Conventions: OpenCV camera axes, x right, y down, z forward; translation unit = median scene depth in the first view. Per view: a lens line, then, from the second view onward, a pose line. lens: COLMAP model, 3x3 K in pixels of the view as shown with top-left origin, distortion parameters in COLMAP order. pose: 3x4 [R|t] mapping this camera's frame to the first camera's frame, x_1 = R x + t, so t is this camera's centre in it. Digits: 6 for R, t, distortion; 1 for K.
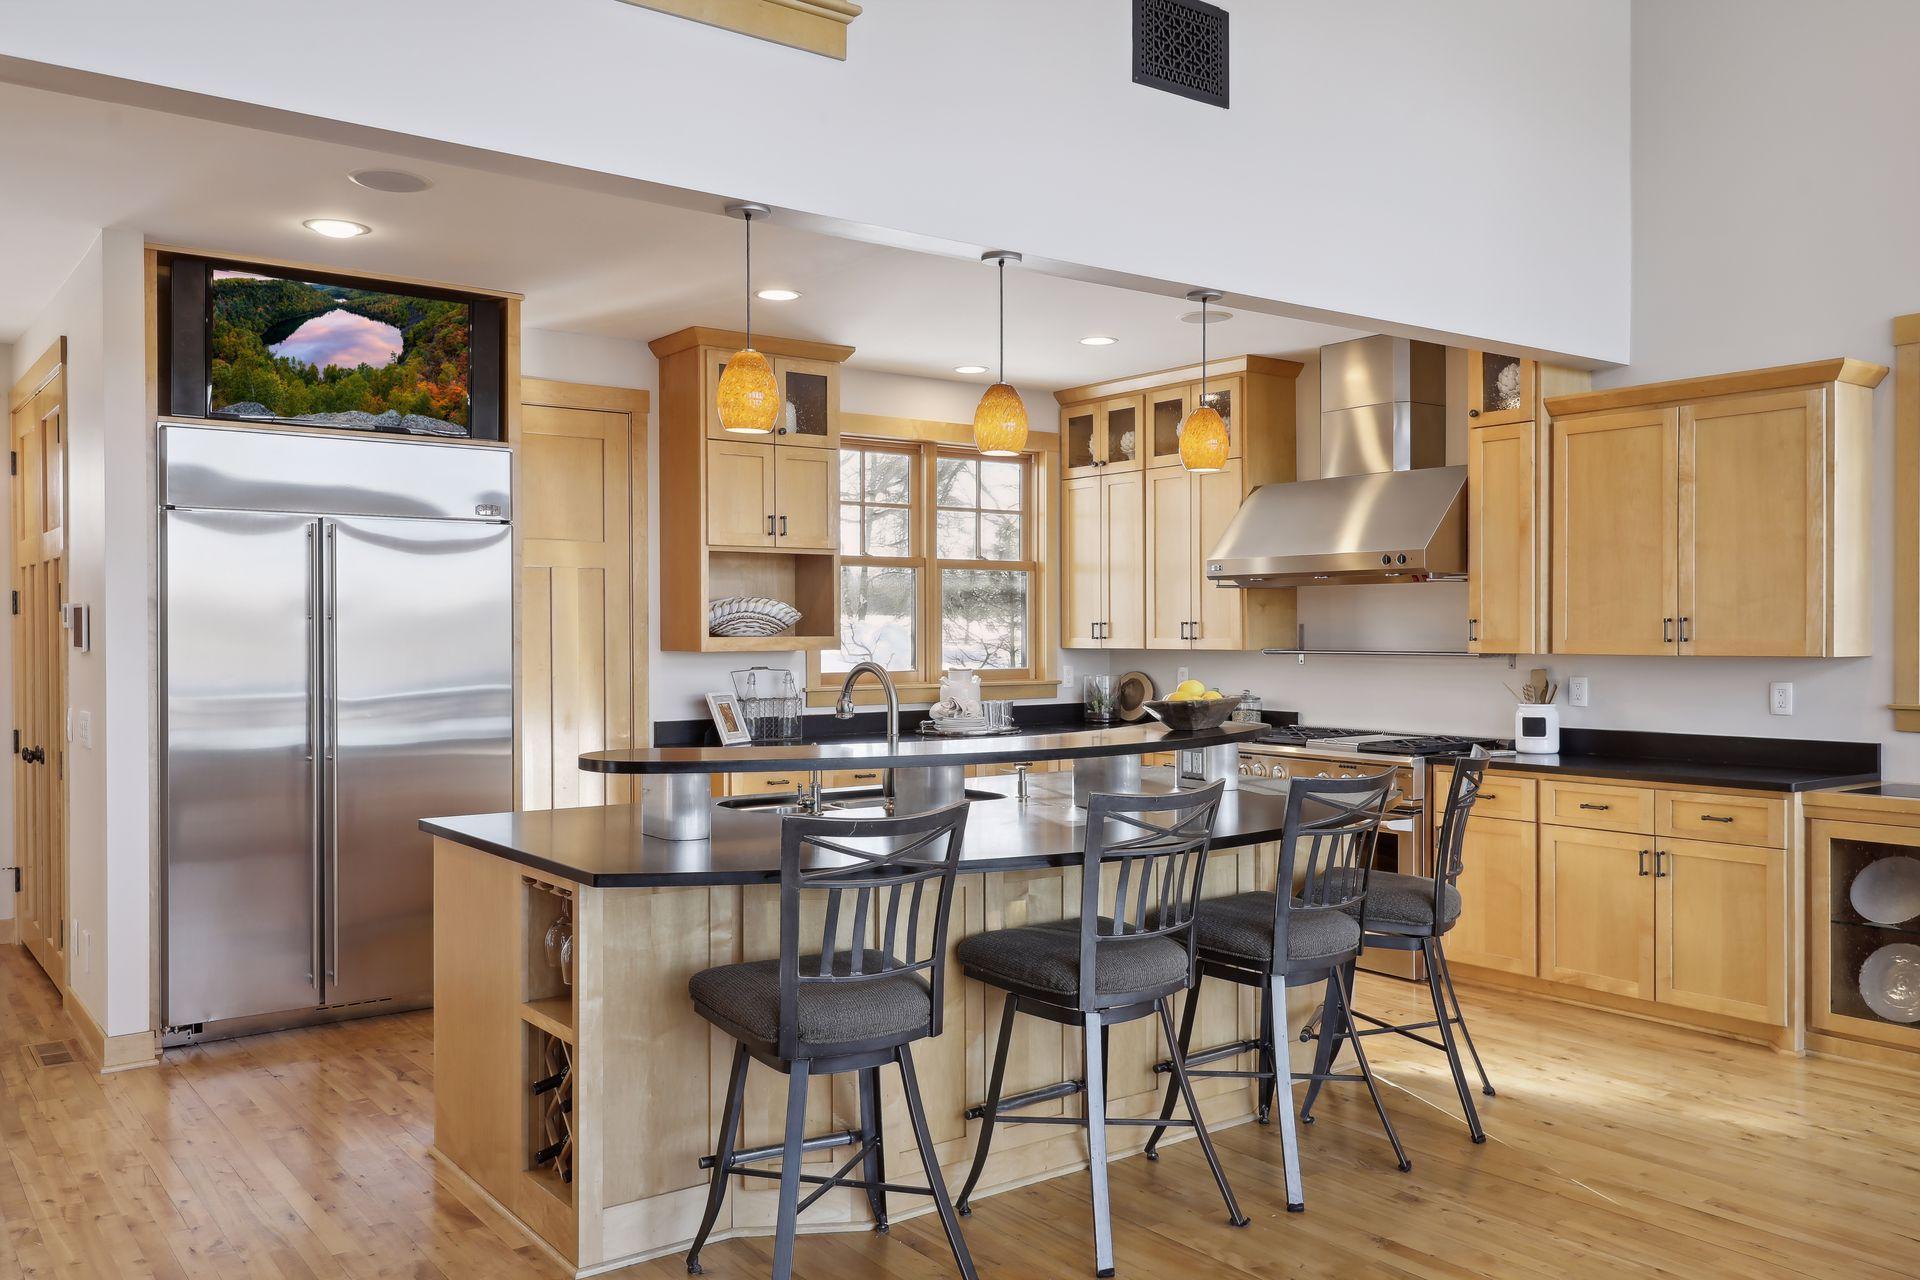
lens RADIAL K [[1518.5, 0, 960.0], [0, 1518.5, 640.0], [0, 0, 1]] dist [-0.001704, -0.001339]
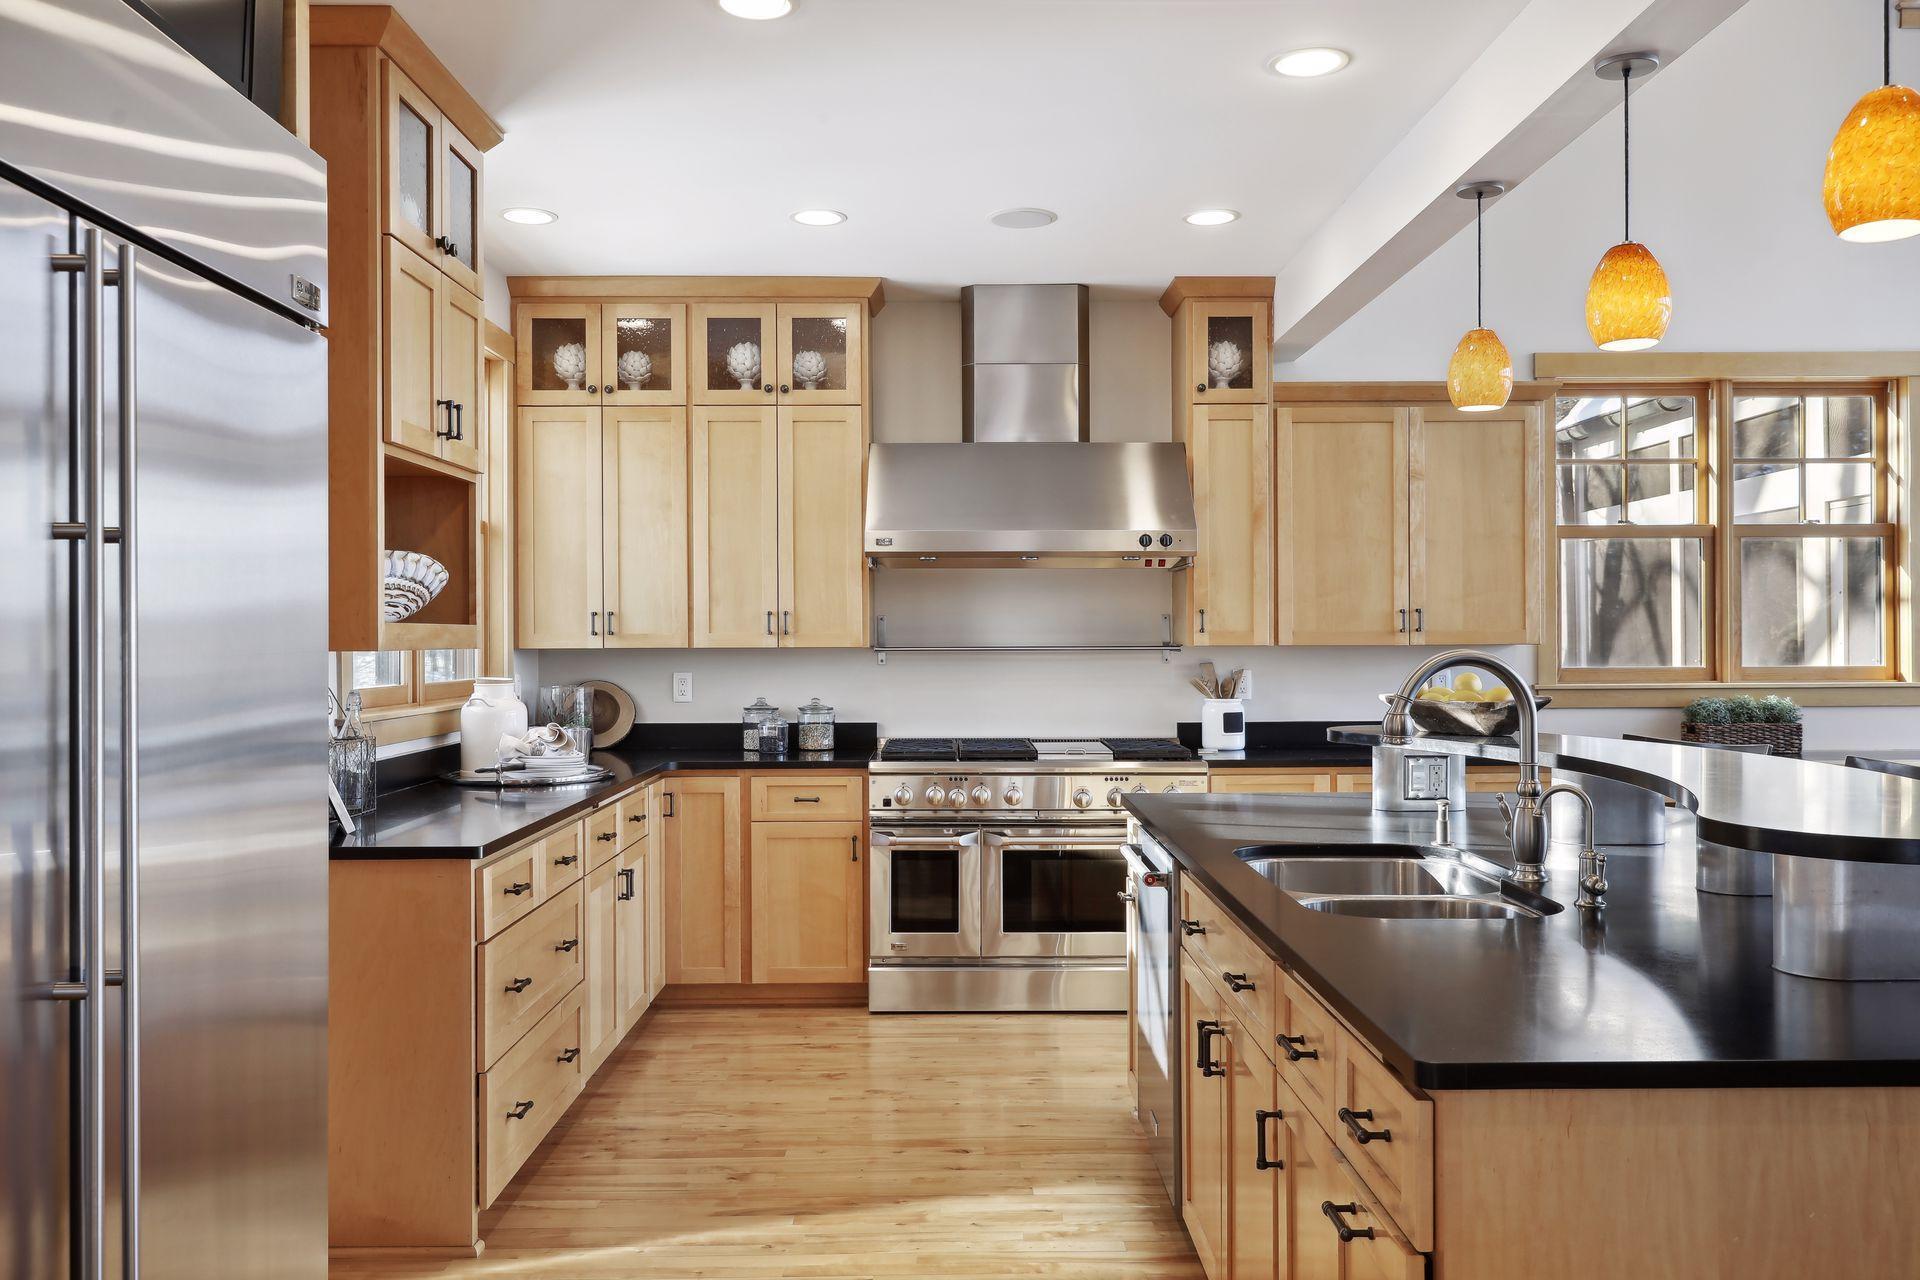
lens RADIAL K [[1397.9, 0, 960.0], [0, 1397.9, 640.0], [0, 0, 1]] dist [0.002570, 0.000403]
pose [[0.593690, -0.008188, 0.804652, -0.413115], [0.006365, 0.999965, 0.005479, -0.001162], [-0.804669, 0.001869, 0.593721, 0.587141]]
